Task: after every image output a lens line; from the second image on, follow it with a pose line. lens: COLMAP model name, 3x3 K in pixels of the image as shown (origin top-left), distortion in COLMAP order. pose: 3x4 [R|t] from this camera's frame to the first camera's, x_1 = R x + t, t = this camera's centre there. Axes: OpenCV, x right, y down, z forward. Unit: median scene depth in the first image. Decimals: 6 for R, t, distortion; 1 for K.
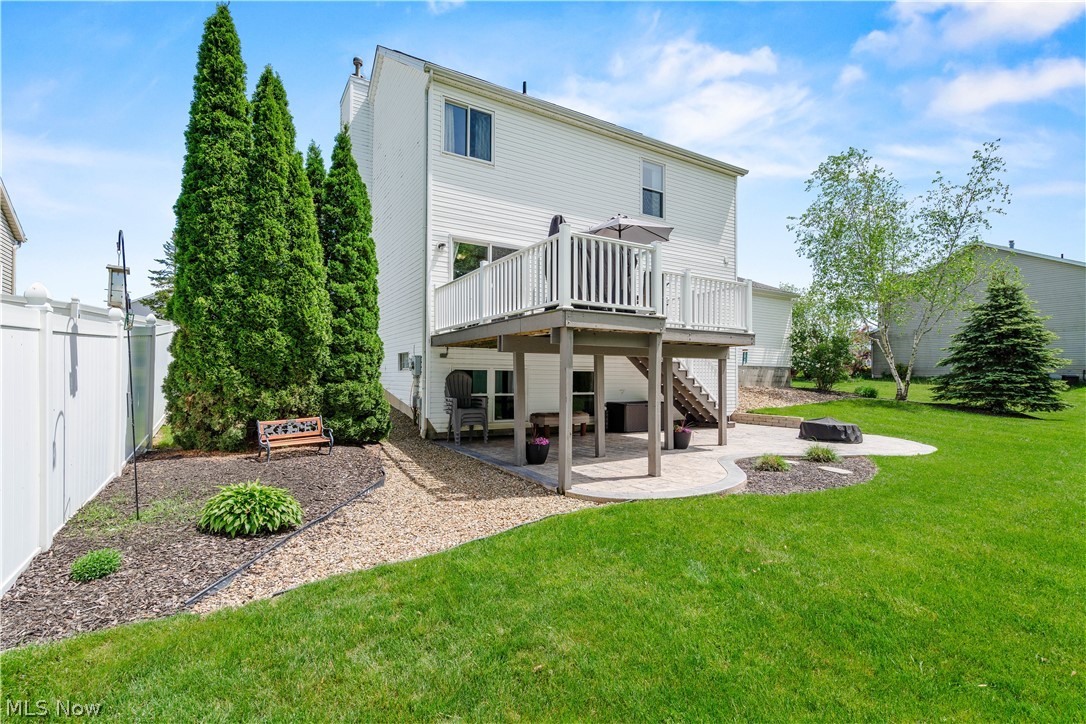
lens RADIAL K [[493.3, 0, 533.3], [0, 493.3, 362.3], [0, 0, 1]] dist [-0.001986, 0.000393]
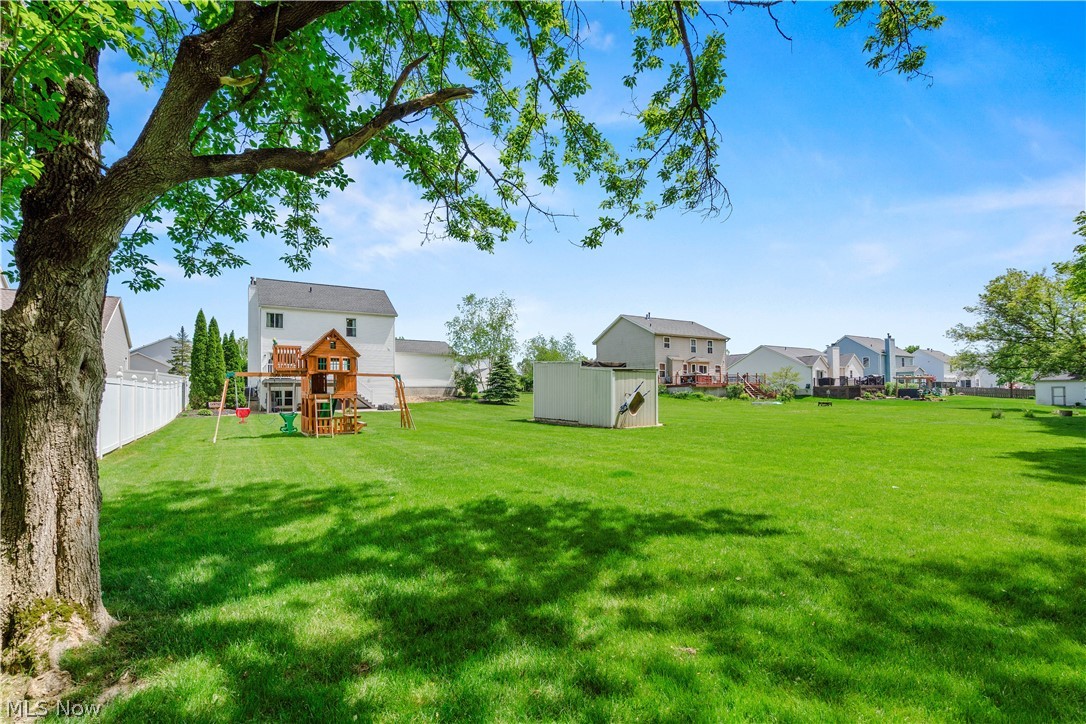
lens RADIAL K [[493.3, 0, 533.3], [0, 493.3, 362.3], [0, 0, 1]] dist [-0.001986, 0.000393]
pose [[0.998833, -0.024767, 0.041473, 1.865417], [0.026478, 0.998799, -0.041227, 0.008073], [-0.040402, 0.042277, 0.998289, -3.048921]]
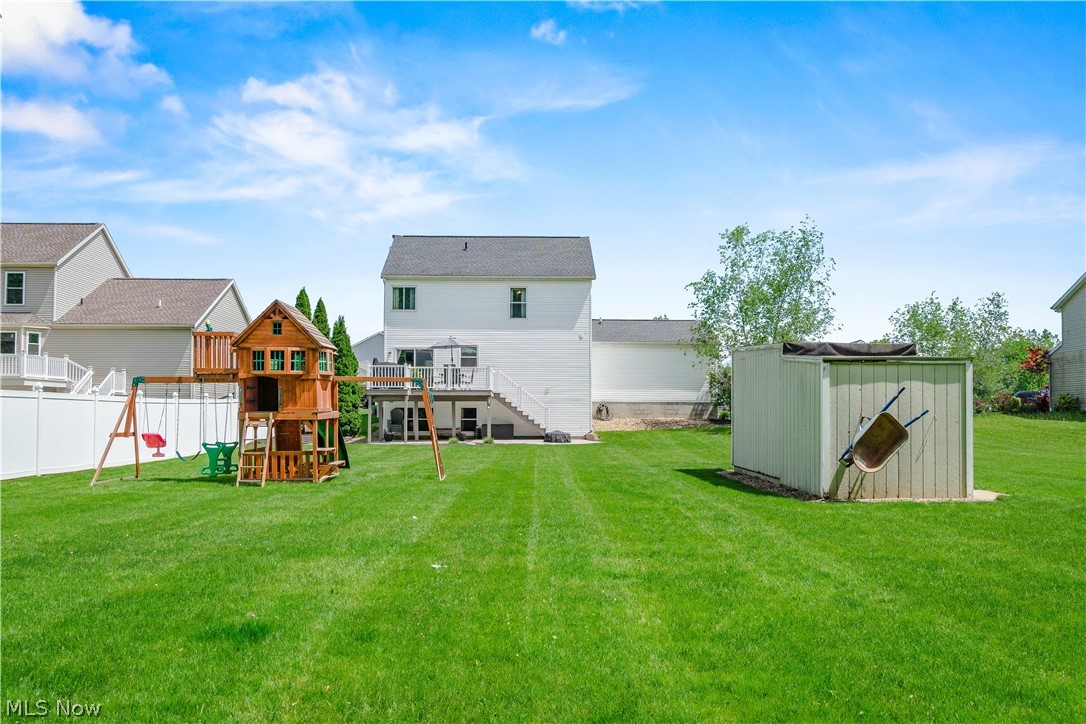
lens RADIAL K [[840.0, 0, 543.0], [0, 840.0, 362.0], [0, 0, 1]] dist [-0.003156, -0.001515]
pose [[0.877289, -0.047341, -0.477623, 2.705914], [0.023728, 0.998185, -0.055354, 0.041471], [0.479376, 0.037228, 0.876820, -2.429846]]
